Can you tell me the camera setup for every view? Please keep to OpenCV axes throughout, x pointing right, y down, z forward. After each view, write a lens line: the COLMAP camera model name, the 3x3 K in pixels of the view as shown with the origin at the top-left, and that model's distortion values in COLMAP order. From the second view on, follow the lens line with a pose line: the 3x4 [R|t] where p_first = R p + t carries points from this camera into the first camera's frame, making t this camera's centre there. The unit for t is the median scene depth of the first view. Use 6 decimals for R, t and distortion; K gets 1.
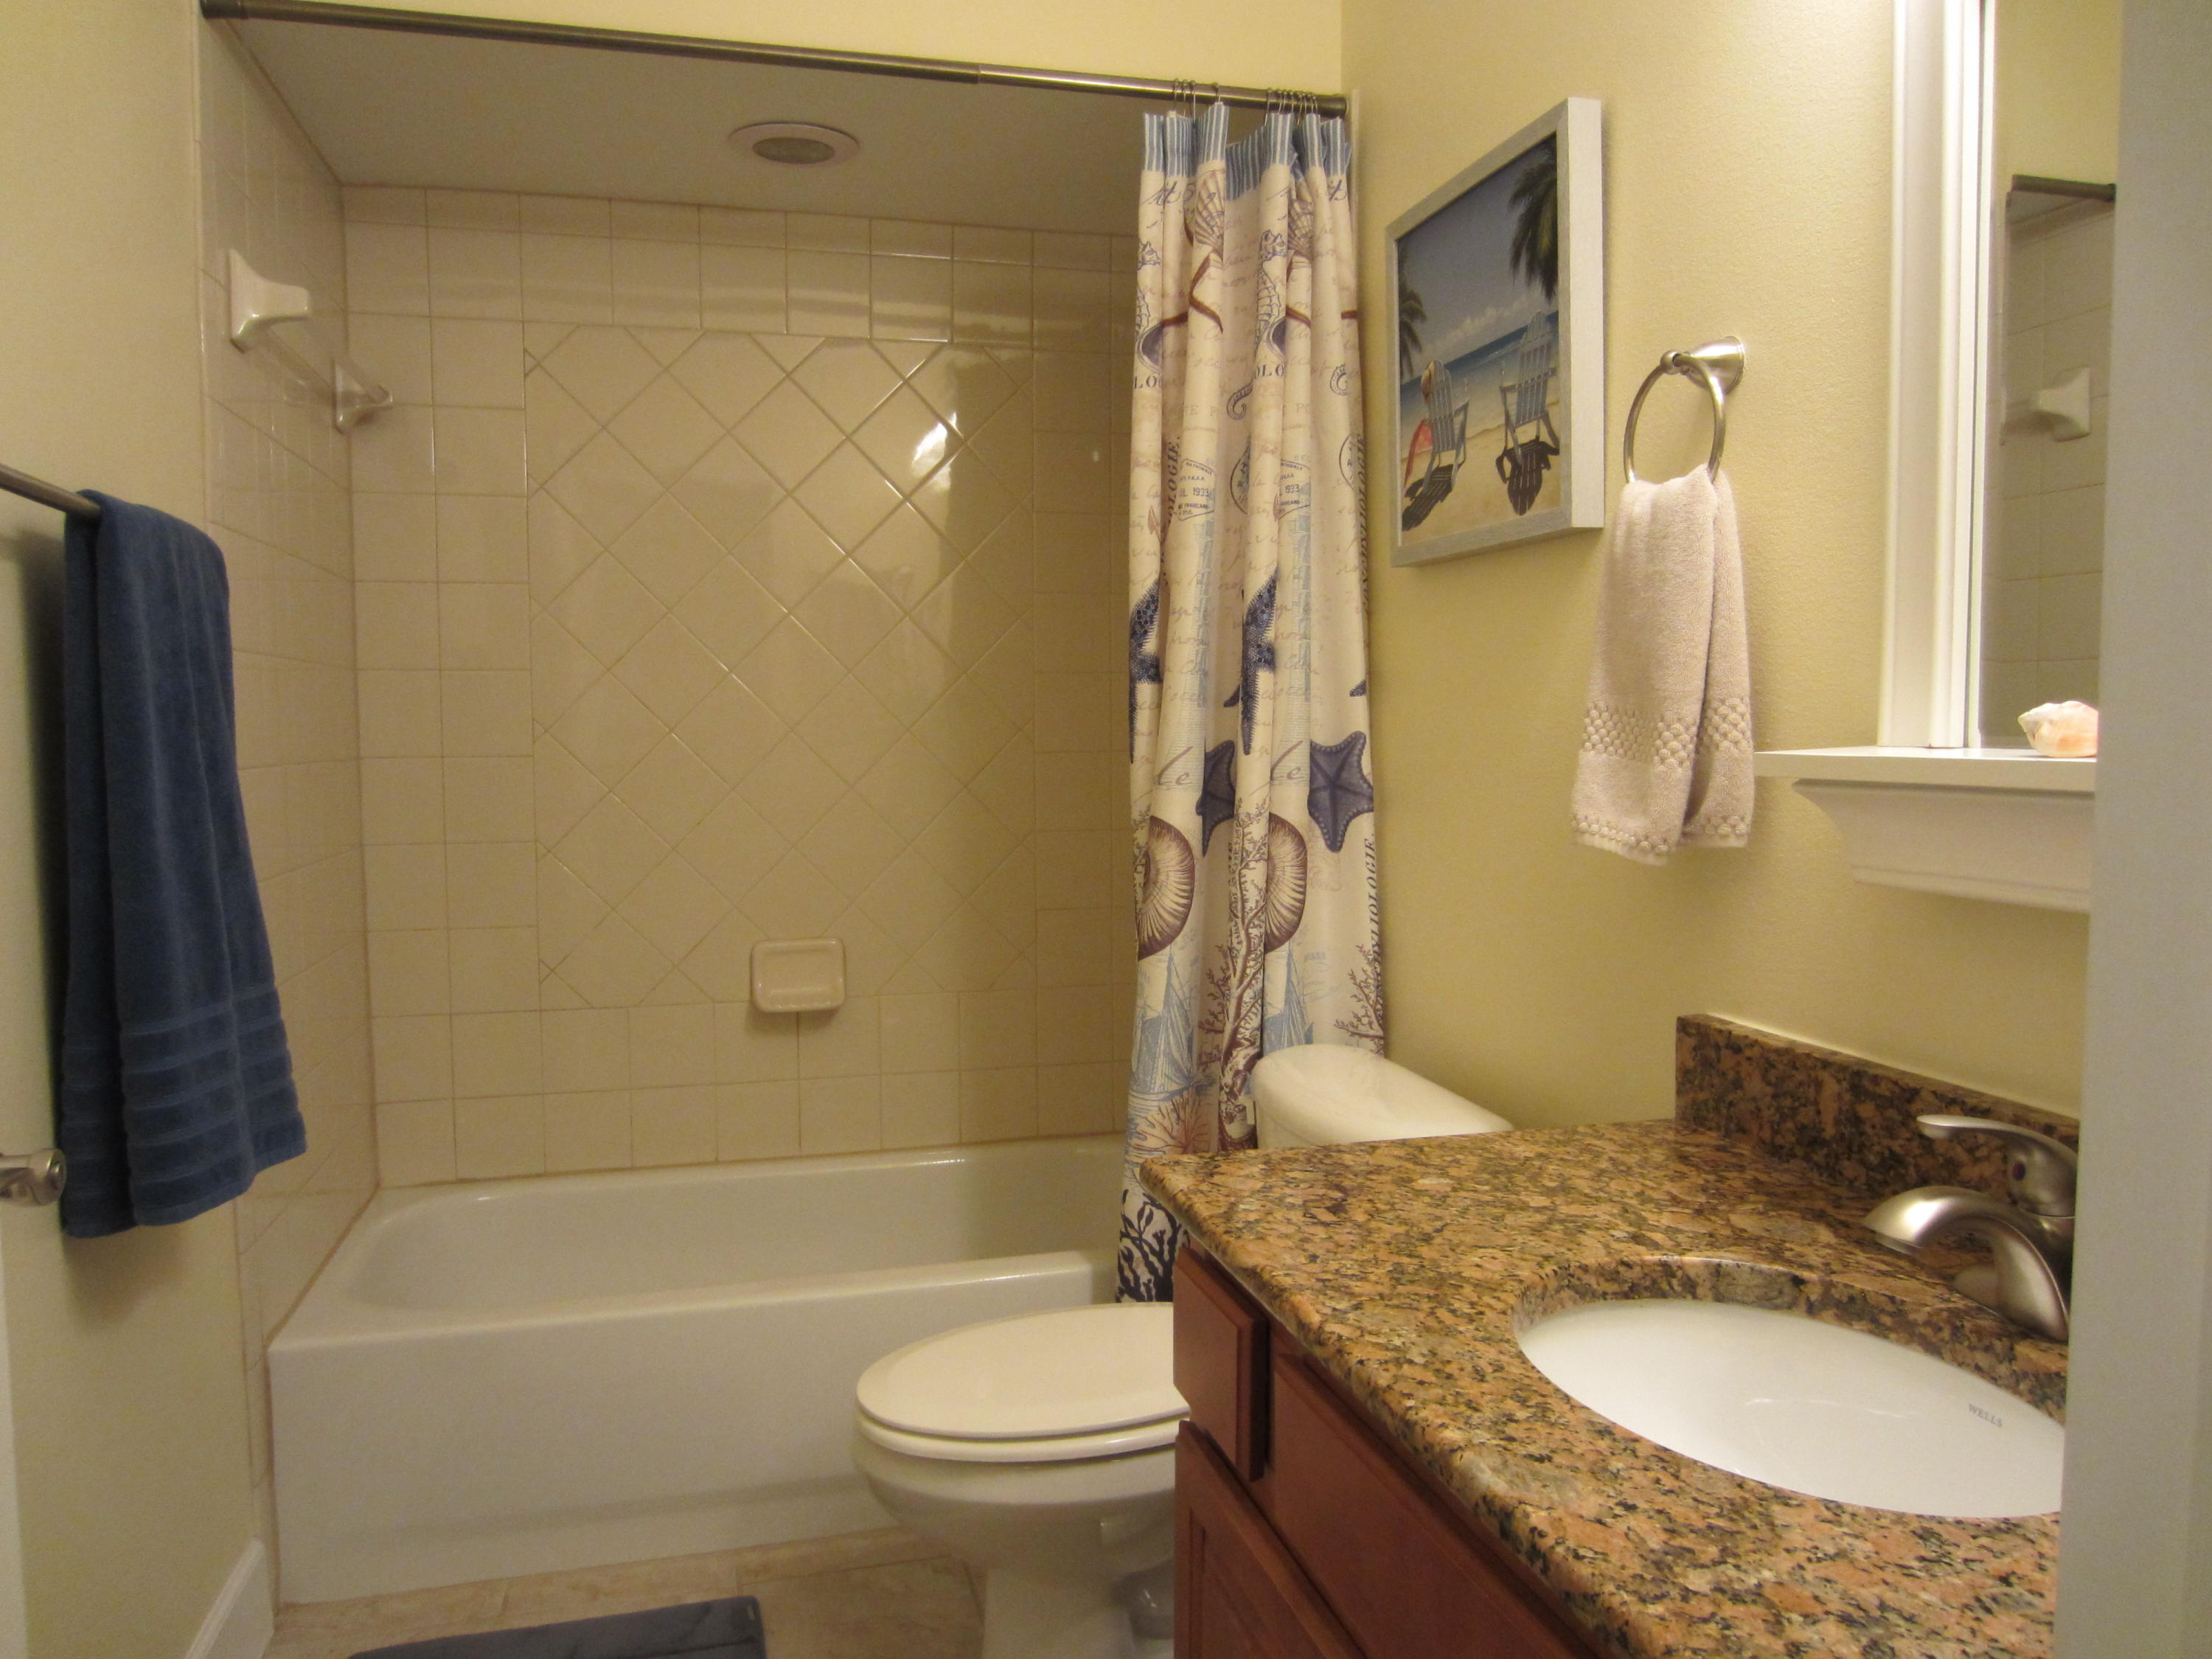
lens RADIAL K [[1568.7, 0, 1097.6], [0, 1568.7, 826.3], [0, 0, 1]] dist [-0.024950, 0.009751]
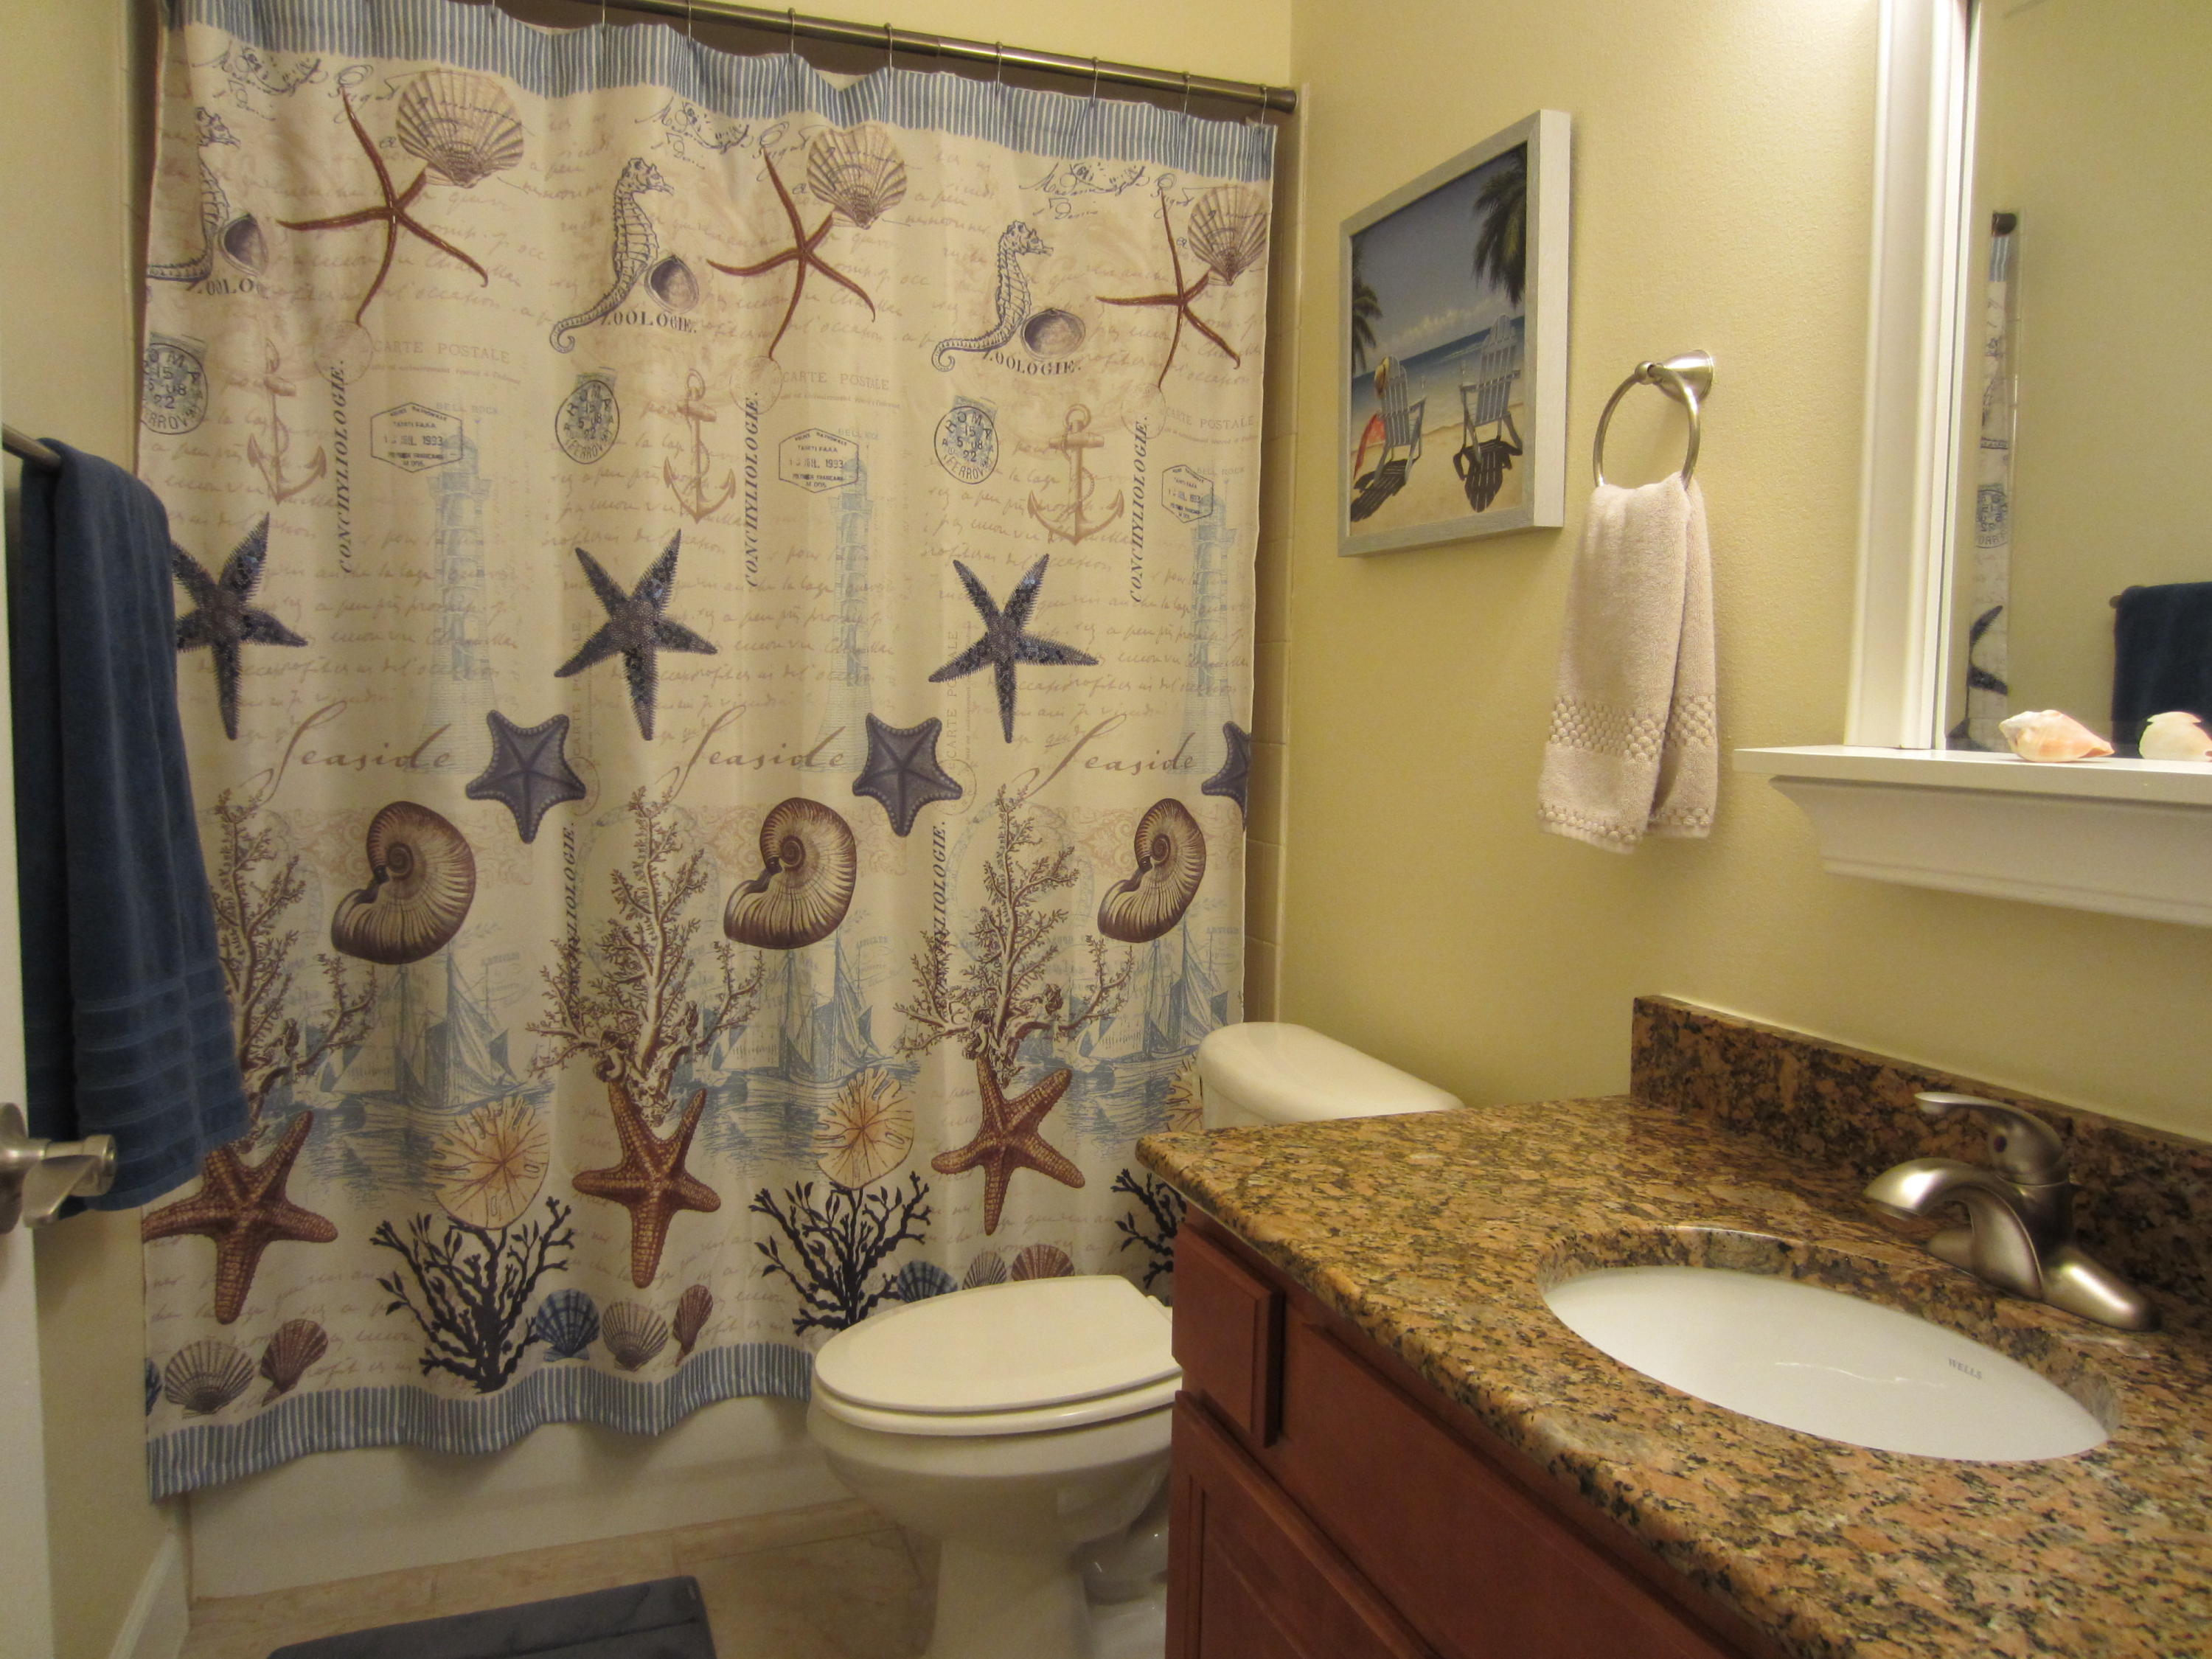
lens RADIAL K [[1568.7, 0, 1100.9], [0, 1568.7, 826.6], [0, 0, 1]] dist [-0.024950, 0.009751]
pose [[0.994917, 0.013938, 0.099734, -0.111969], [-0.015593, 0.999753, 0.015841, -0.005202], [-0.099488, -0.017315, 0.994888, -0.009538]]
